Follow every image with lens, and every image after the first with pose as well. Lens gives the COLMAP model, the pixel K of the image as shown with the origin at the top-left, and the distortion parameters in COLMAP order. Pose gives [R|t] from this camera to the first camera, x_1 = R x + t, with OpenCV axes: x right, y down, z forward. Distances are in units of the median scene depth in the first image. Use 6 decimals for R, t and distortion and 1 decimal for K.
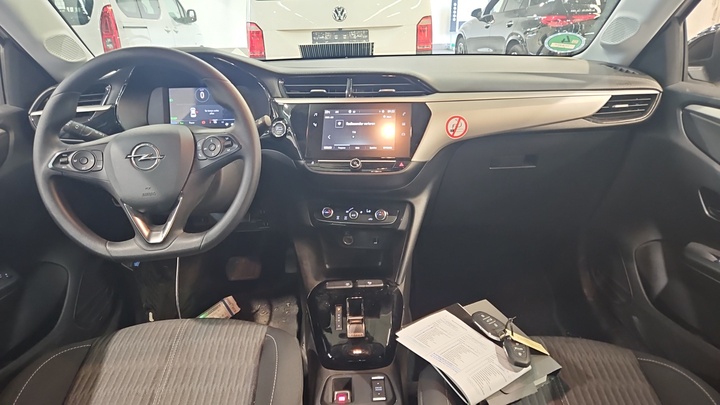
lens RADIAL K [[469.9, 0, 360.0], [0, 469.9, 202.5], [0, 0, 1]] dist [-0.000766, -0.003995]
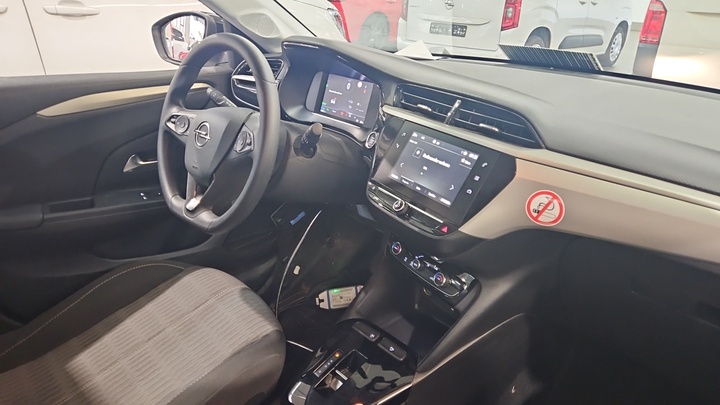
lens RADIAL K [[469.9, 0, 360.0], [0, 469.9, 202.5], [0, 0, 1]] dist [-0.000766, -0.003995]
pose [[0.670096, 0.343718, -0.657898, 0.445789], [-0.305004, 0.935546, 0.178117, -0.200731], [0.676716, 0.081306, 0.731741, 0.353242]]
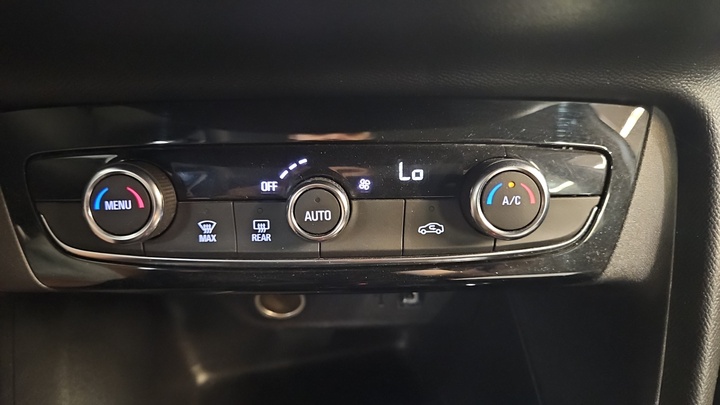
lens RADIAL K [[469.9, 0, 360.0], [0, 469.9, 202.5], [0, 0, 1]] dist [-0.000766, -0.003995]
pose [[0.981590, -0.074567, 0.175841, -0.027445], [0.040798, 0.981252, 0.188362, -0.001897], [-0.186590, -0.177720, 0.966230, 0.921001]]
